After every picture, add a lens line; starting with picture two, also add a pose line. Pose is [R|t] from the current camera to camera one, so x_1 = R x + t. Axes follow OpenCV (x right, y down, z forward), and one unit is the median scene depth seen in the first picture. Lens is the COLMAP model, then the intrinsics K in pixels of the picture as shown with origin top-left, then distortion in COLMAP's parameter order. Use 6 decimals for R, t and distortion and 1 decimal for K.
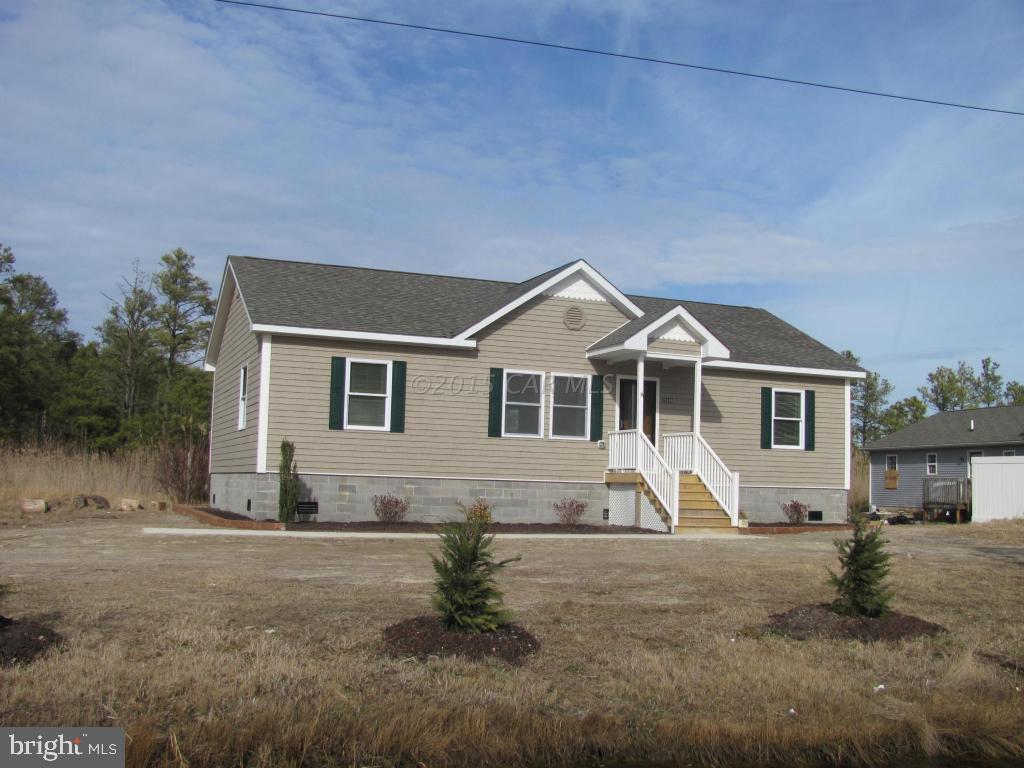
lens RADIAL K [[1070.3, 0, 514.6], [0, 1070.3, 387.4], [0, 0, 1]] dist [-0.091030, 0.000000]
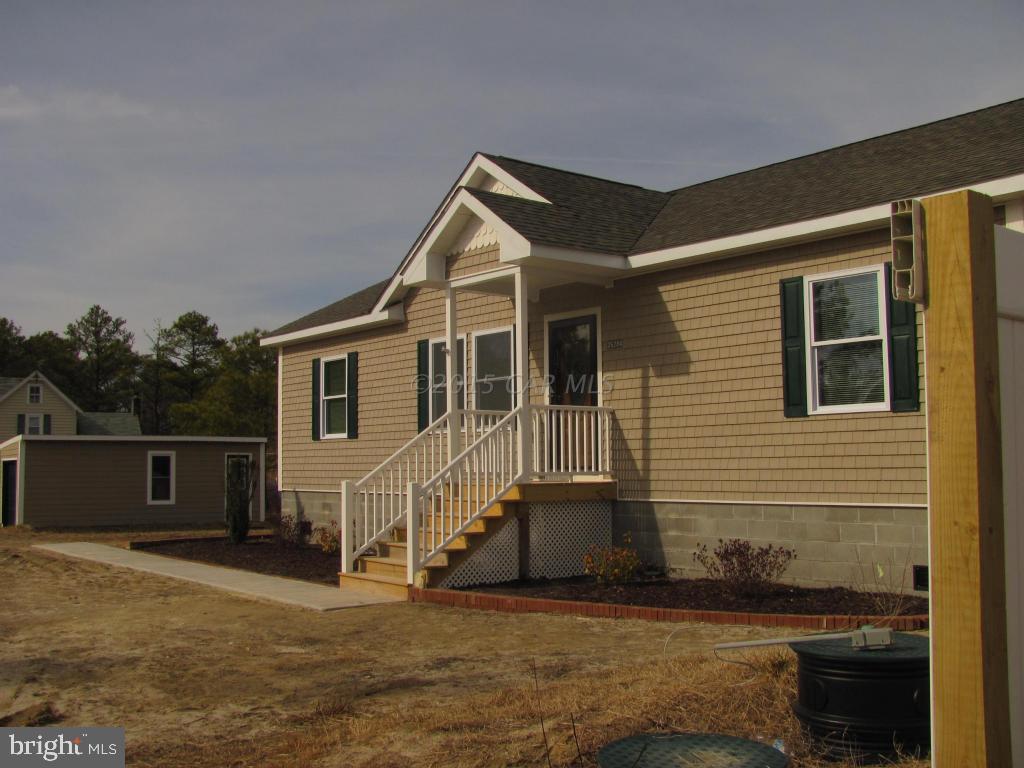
lens RADIAL K [[1070.3, 0, 509.2], [0, 1070.3, 387.6], [0, 0, 1]] dist [-0.091030, 0.000000]
pose [[0.299722, -0.098066, -0.948973, 0.683789], [0.107425, 0.991846, -0.068567, 0.069560], [0.947959, -0.081392, 0.307813, 0.832274]]
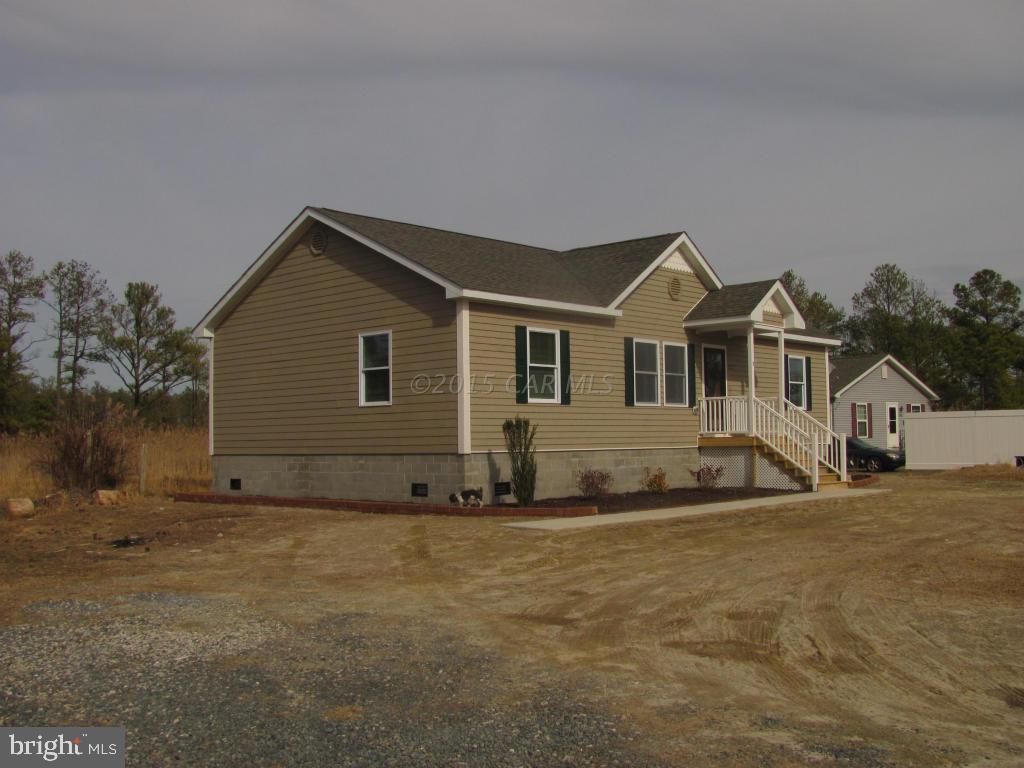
lens RADIAL K [[1070.3, 0, 516.9], [0, 1070.3, 403.4], [0, 0, 1]] dist [-0.091030, 0.000000]
pose [[0.896131, -0.024244, 0.443127, -0.554987], [-0.001965, 0.998280, 0.058590, -0.014781], [-0.443785, -0.053375, 0.894542, 0.151309]]
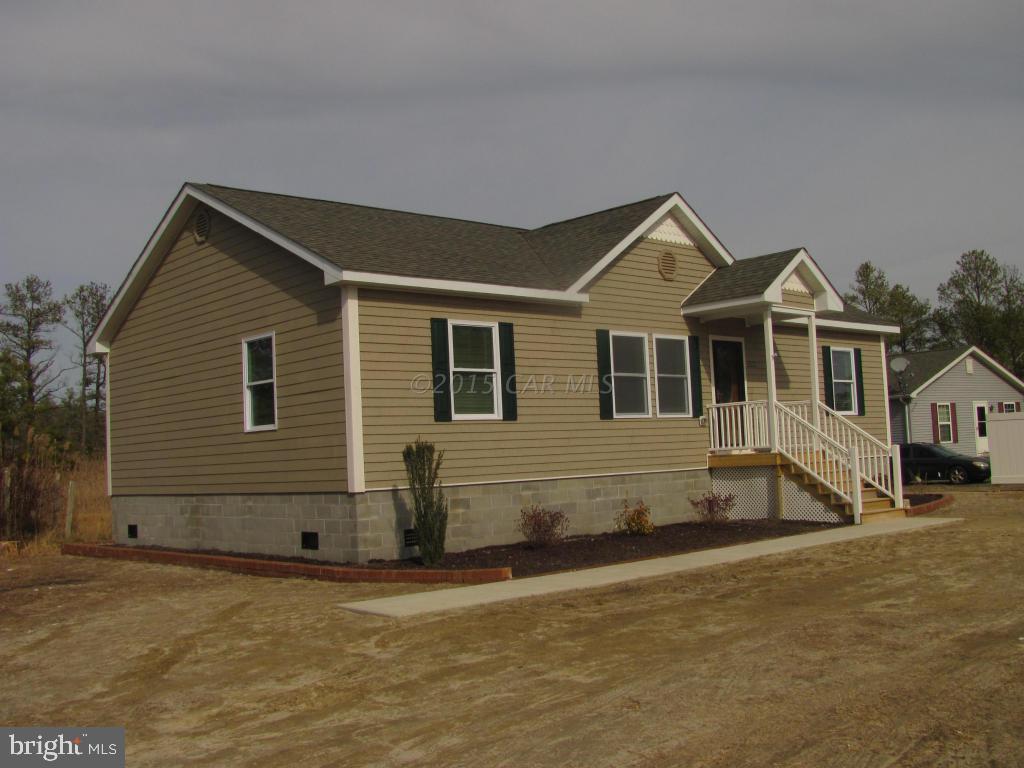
lens RADIAL K [[1070.3, 0, 508.5], [0, 1070.3, 390.4], [0, 0, 1]] dist [-0.091030, 0.000000]
pose [[0.931966, -0.047231, 0.359457, -0.358177], [0.038207, 0.998752, 0.032172, -0.001883], [-0.360528, -0.016250, 0.932607, 0.309037]]
